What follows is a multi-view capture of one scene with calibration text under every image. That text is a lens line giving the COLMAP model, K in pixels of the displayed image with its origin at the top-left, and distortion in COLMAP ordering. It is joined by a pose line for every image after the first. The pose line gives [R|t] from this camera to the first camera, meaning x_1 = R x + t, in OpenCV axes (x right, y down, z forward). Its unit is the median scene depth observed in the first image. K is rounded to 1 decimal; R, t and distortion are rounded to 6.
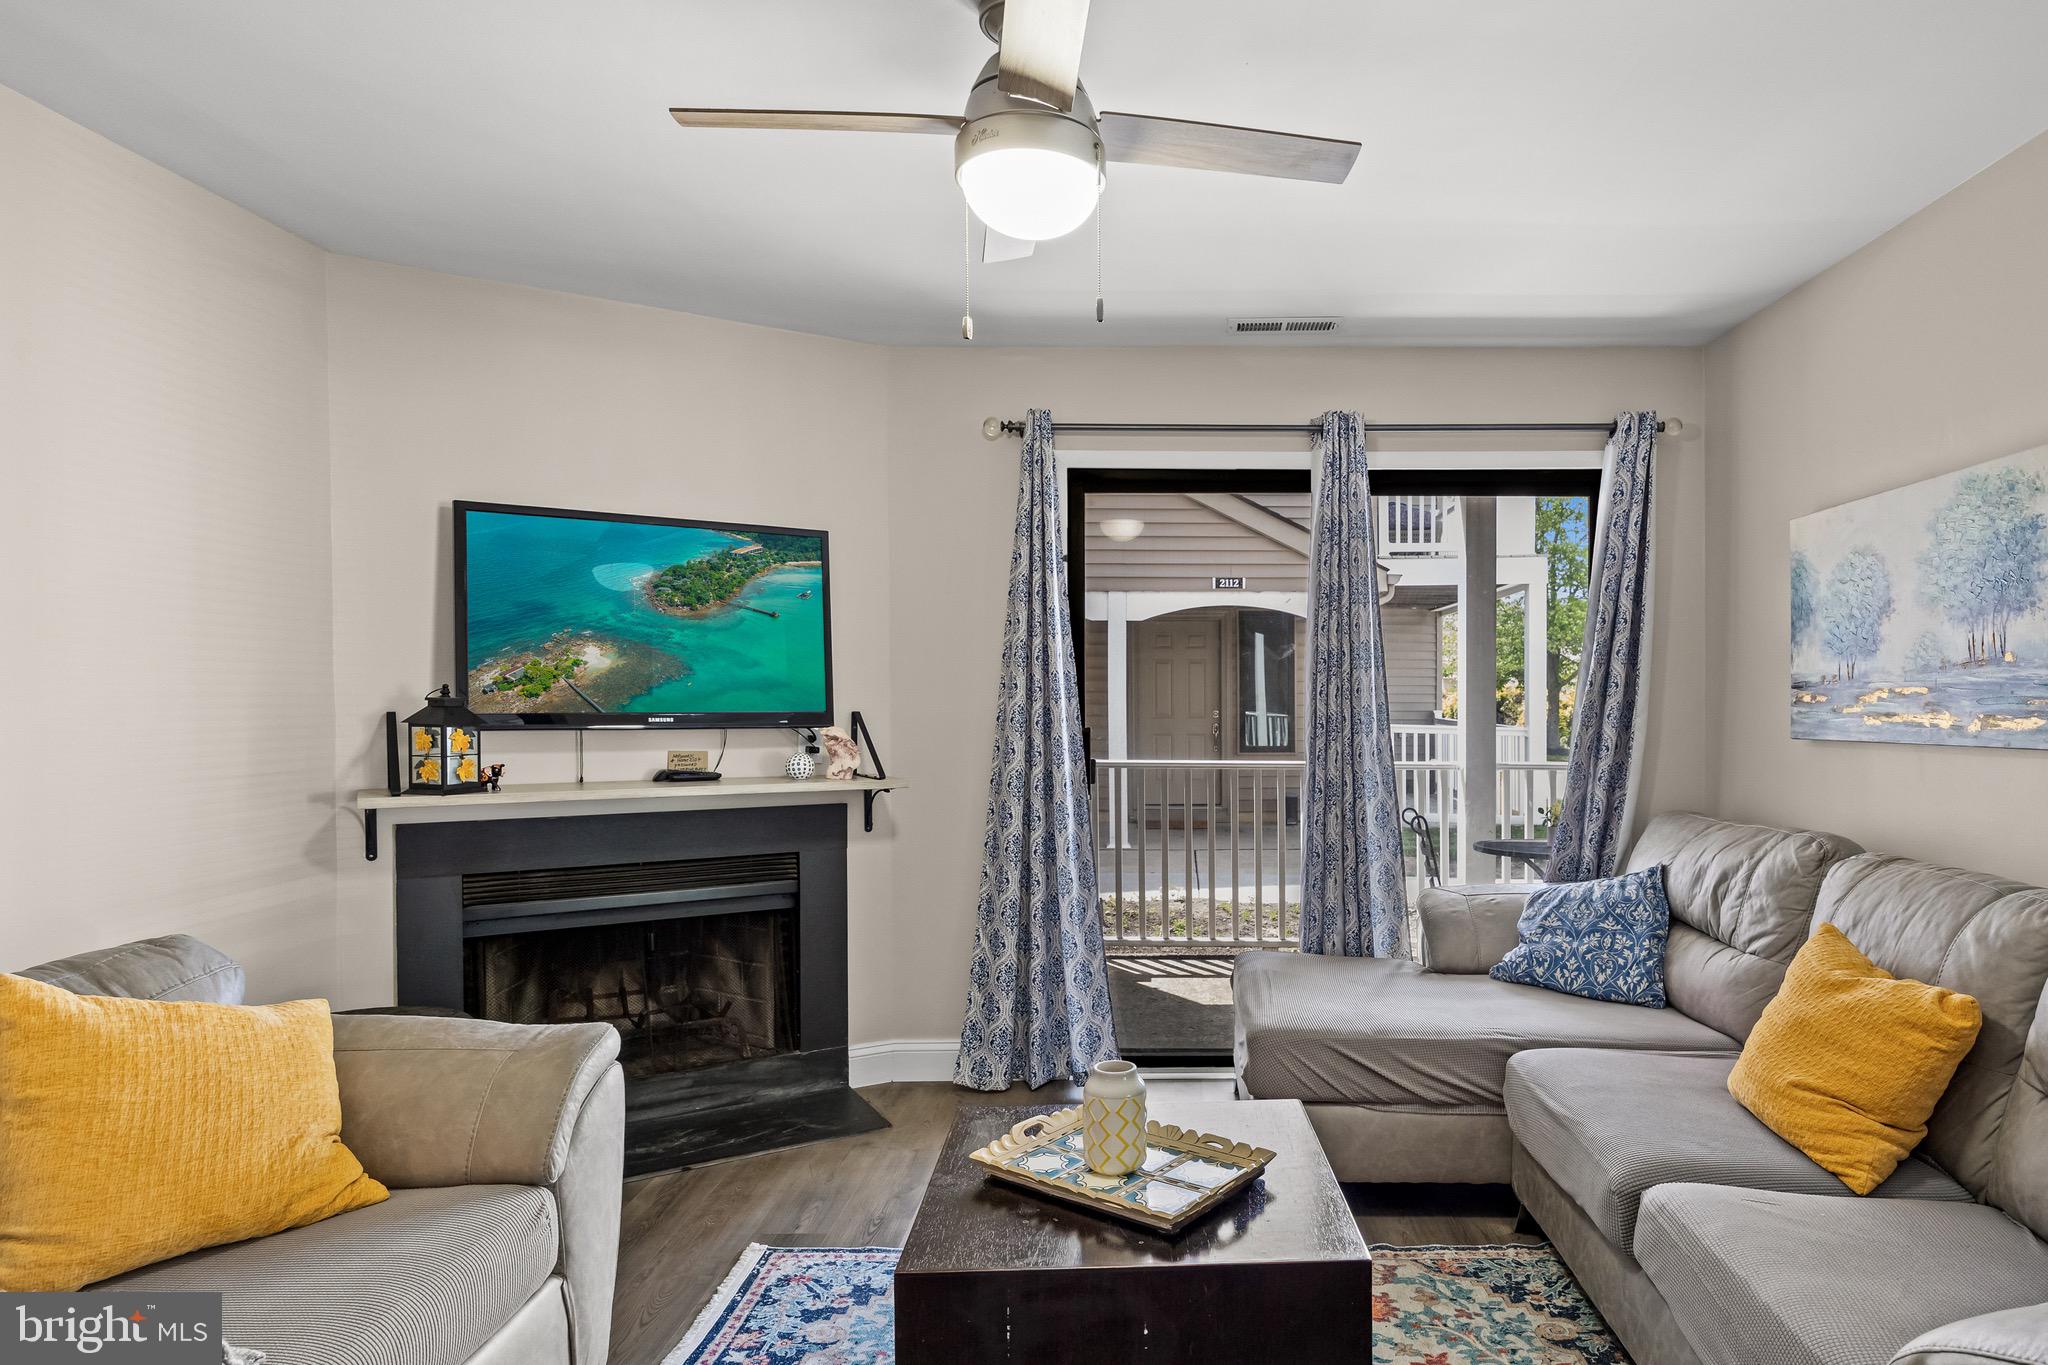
lens RADIAL K [[1163.0, 0, 1066.9], [0, 1163.0, 728.1], [0, 0, 1]] dist [-0.001093, -0.000654]
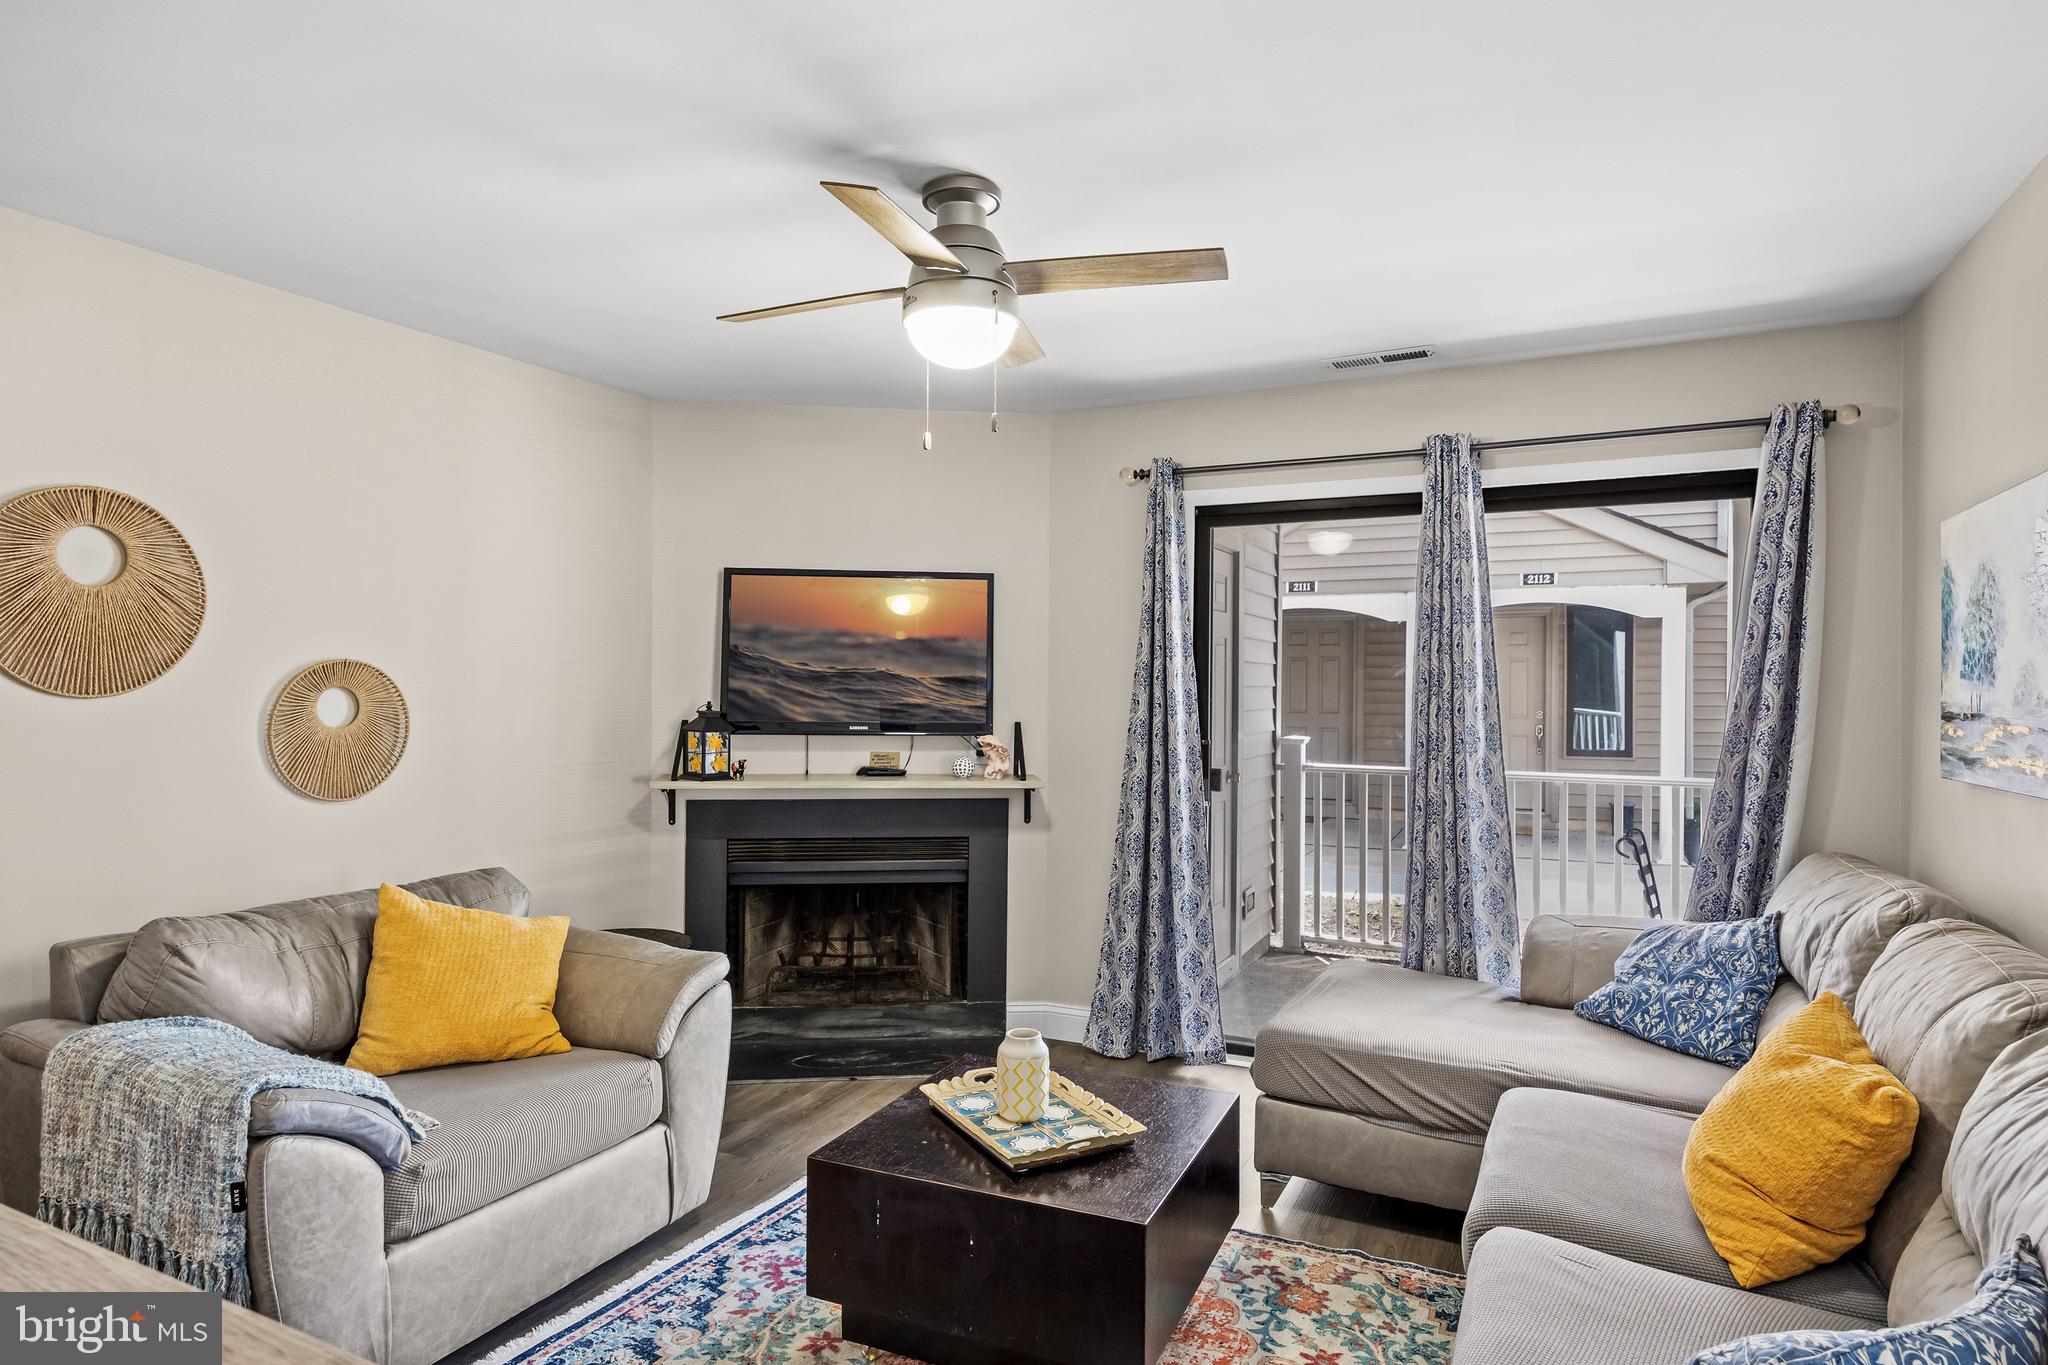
lens RADIAL K [[1163.0, 0, 1057.0], [0, 1163.0, 679.2], [0, 0, 1]] dist [-0.001093, -0.000654]
pose [[0.893434, 0.002348, -0.449189, 0.433848], [-0.011490, 0.999779, -0.017629, -0.041589], [0.449048, 0.020911, 0.893263, -0.056529]]
